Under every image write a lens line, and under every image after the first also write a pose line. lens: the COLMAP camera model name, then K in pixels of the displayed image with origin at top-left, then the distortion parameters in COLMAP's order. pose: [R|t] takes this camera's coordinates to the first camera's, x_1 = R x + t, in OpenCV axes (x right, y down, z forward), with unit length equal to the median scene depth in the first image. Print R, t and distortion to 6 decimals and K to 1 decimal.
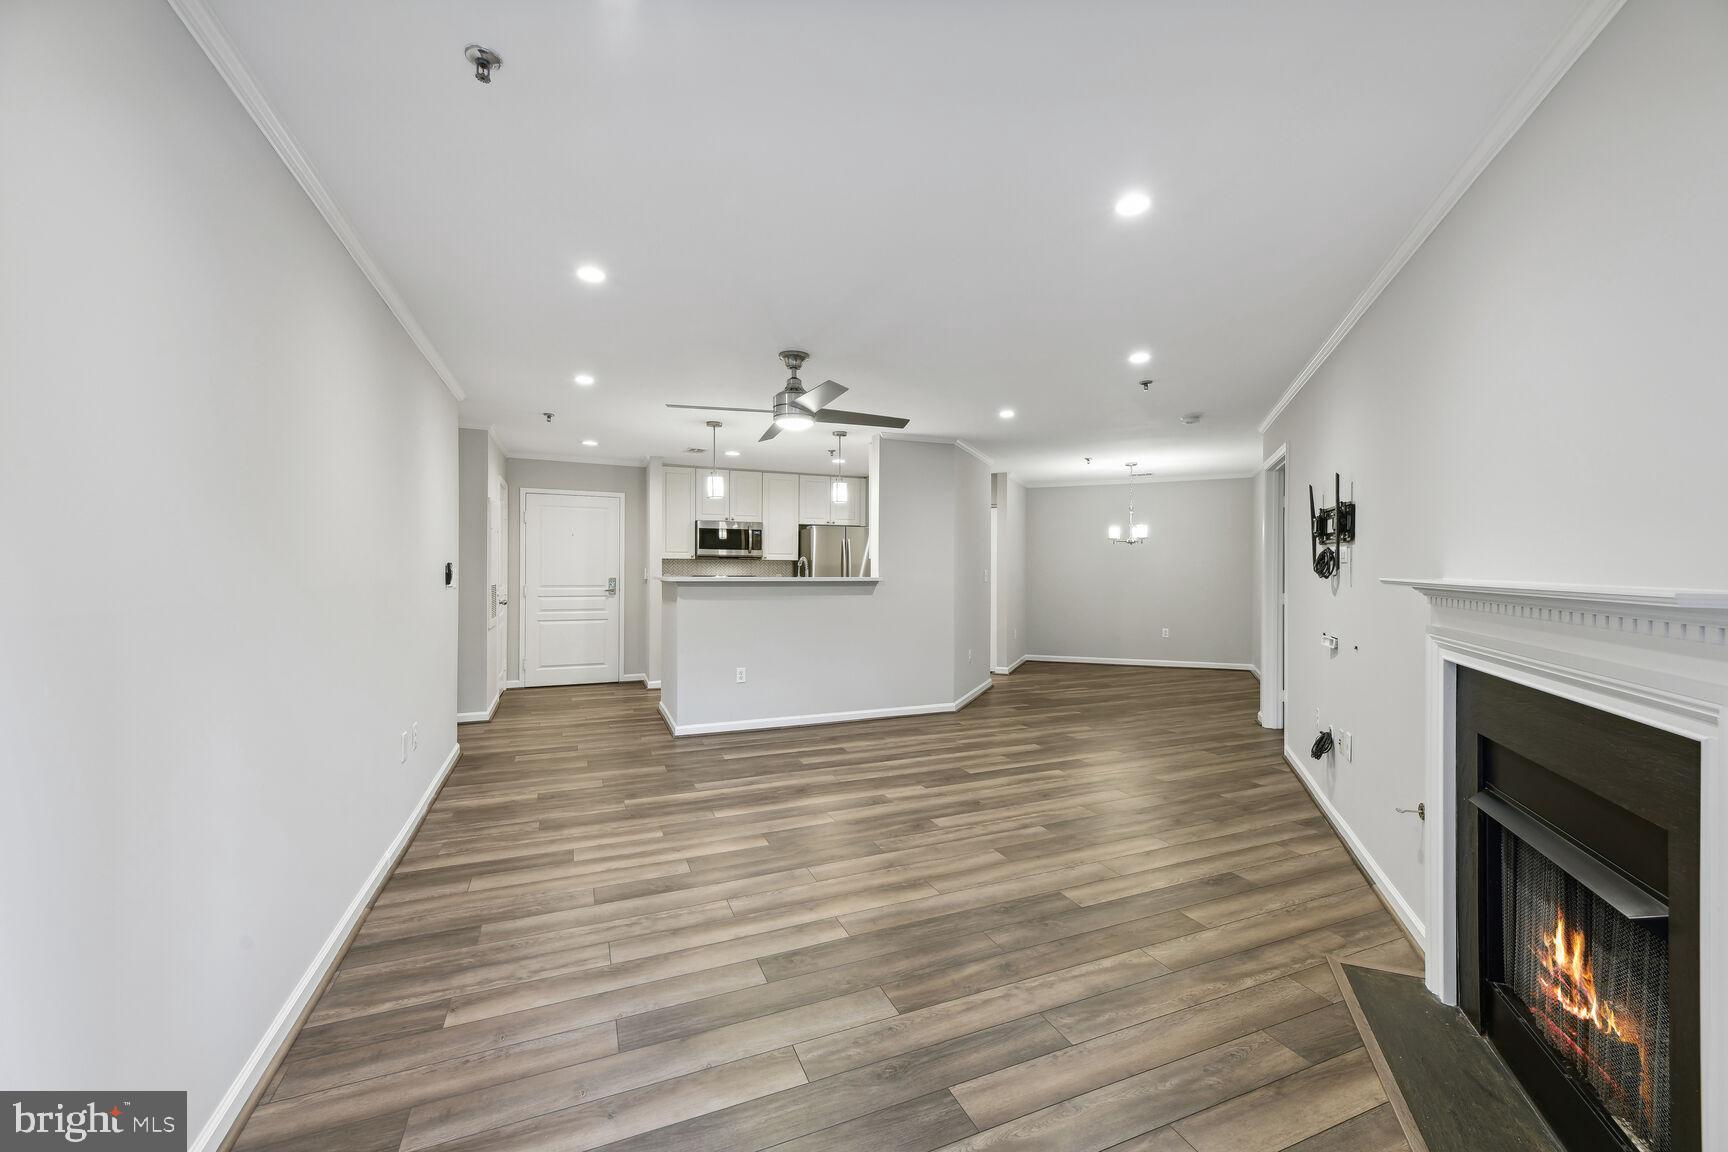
lens RADIAL K [[693.5, 0, 868.0], [0, 693.5, 572.6], [0, 0, 1]] dist [0.001119, 0.000128]
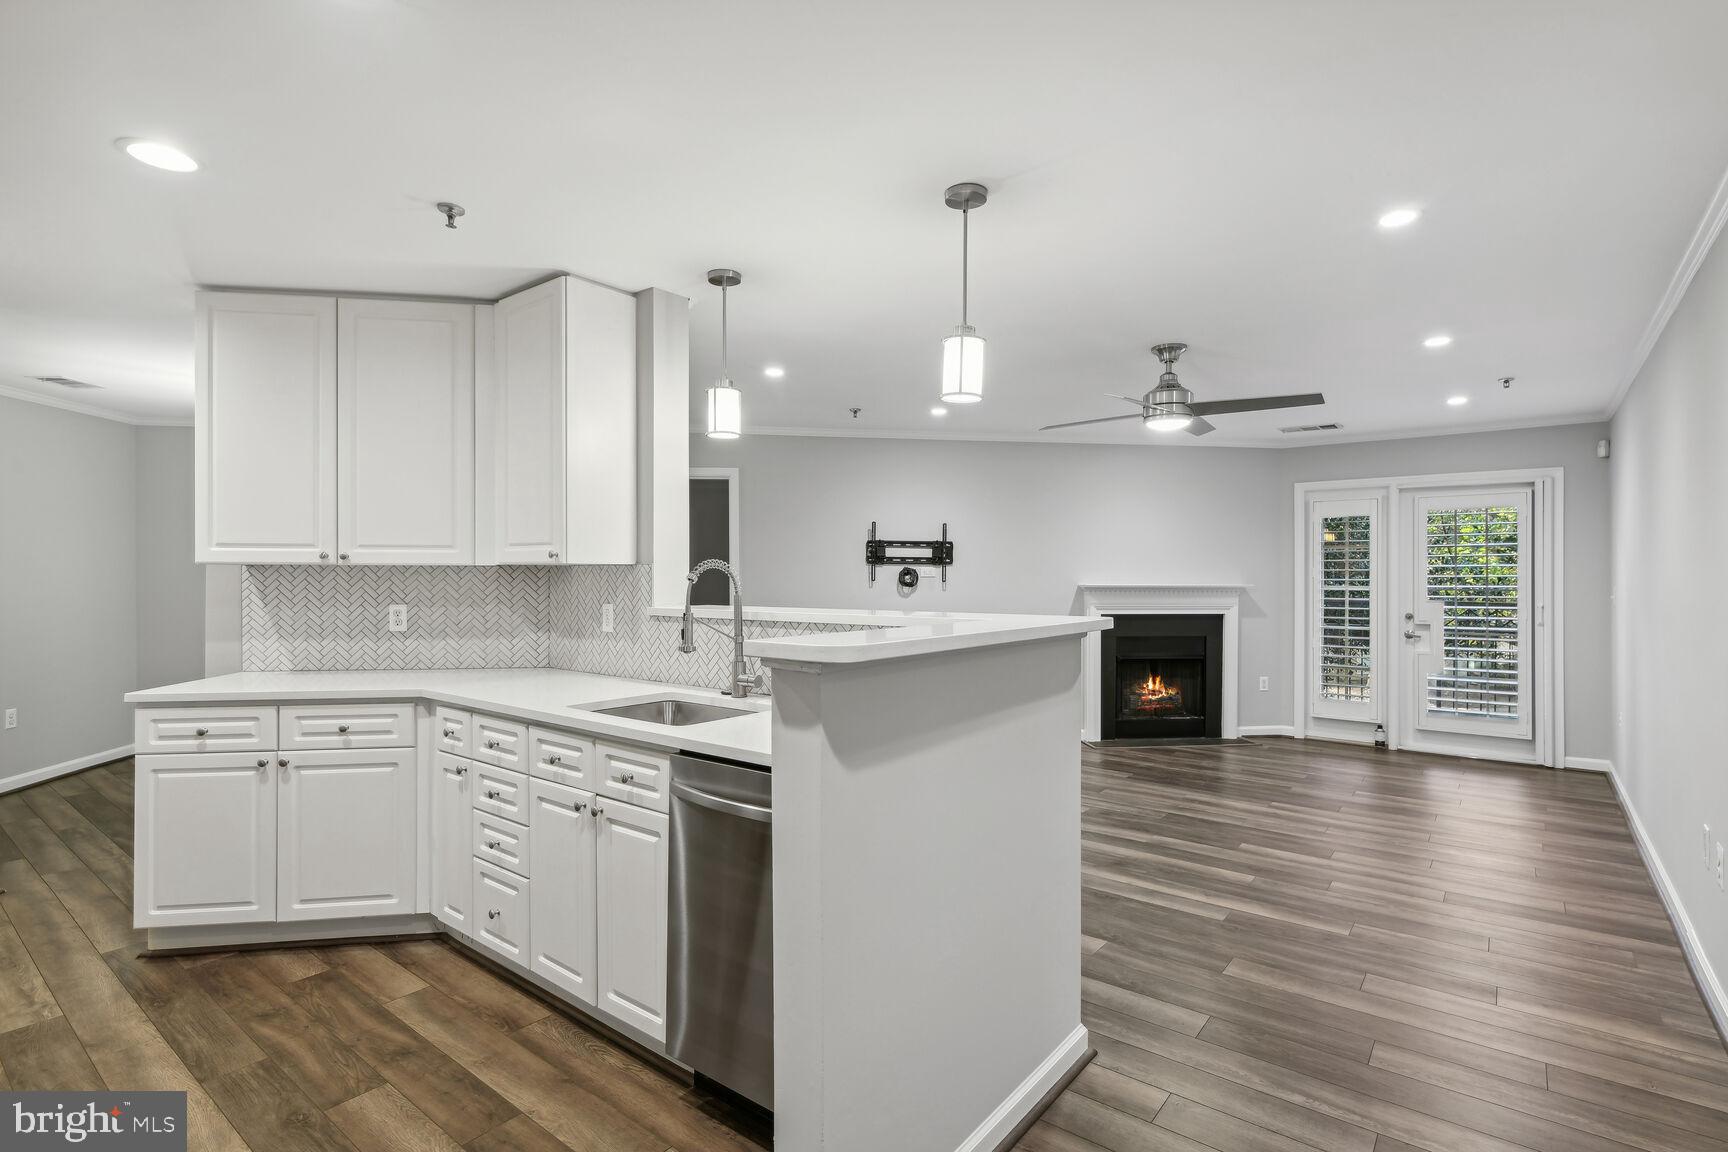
lens RADIAL K [[830.9, 0, 876.7], [0, 830.9, 575.3], [0, 0, 1]] dist [0.014297, -0.000286]
pose [[-0.495649, -0.005692, 0.868504, -1.005979], [0.001788, 0.999970, 0.007575, -0.034227], [-0.868521, 0.005308, -0.495624, 2.184246]]
